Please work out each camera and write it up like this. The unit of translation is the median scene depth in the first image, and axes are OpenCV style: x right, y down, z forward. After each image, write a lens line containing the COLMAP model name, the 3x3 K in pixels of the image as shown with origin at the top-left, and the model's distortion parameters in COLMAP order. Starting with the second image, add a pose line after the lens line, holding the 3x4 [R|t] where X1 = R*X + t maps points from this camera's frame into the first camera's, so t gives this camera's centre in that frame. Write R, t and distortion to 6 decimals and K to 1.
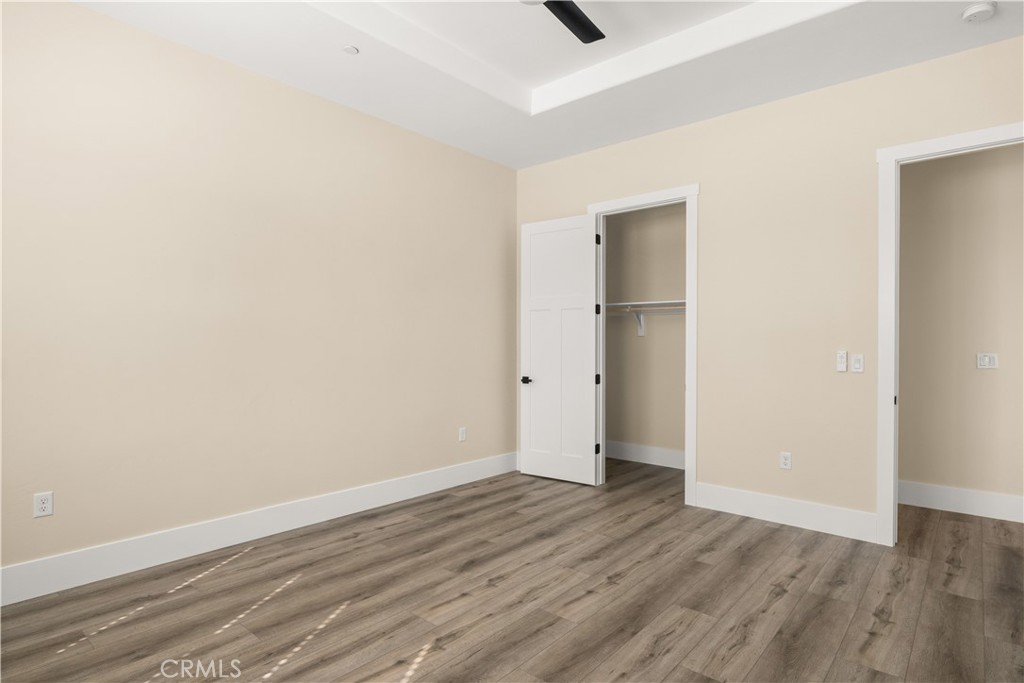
lens RADIAL K [[540.5, 0, 505.9], [0, 540.5, 343.3], [0, 0, 1]] dist [-0.004558, 0.000743]
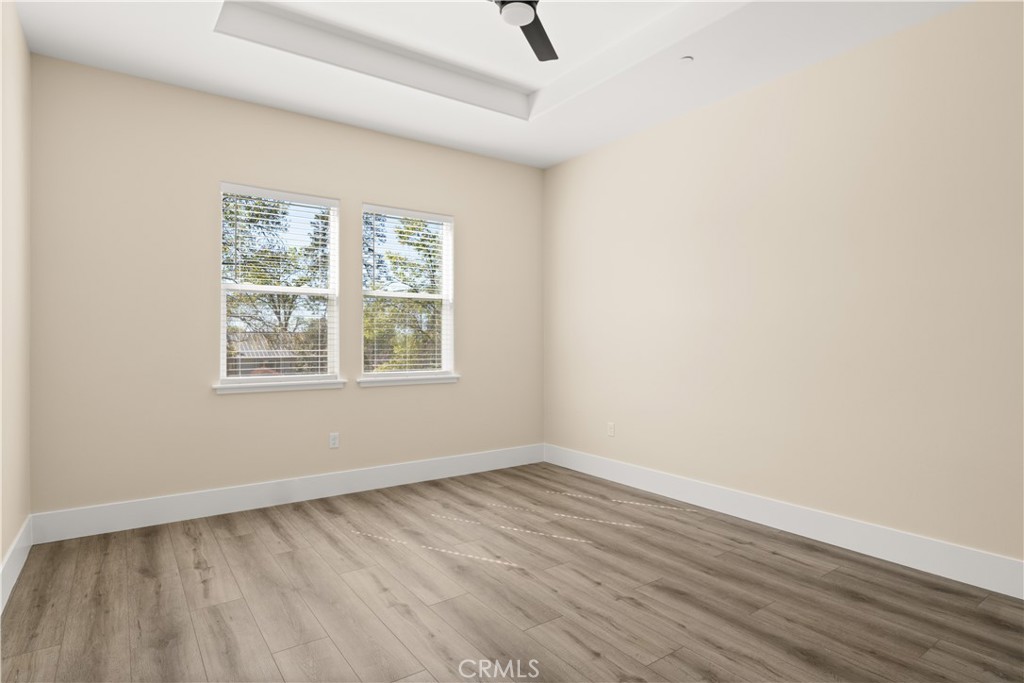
lens RADIAL K [[540.5, 0, 505.8], [0, 540.5, 341.5], [0, 0, 1]] dist [-0.004558, 0.000743]
pose [[-0.229719, -0.001069, -0.973256, 0.827202], [0.000037, 0.999999, -0.001107, 0.006910], [0.973257, -0.000290, -0.229719, 0.917371]]
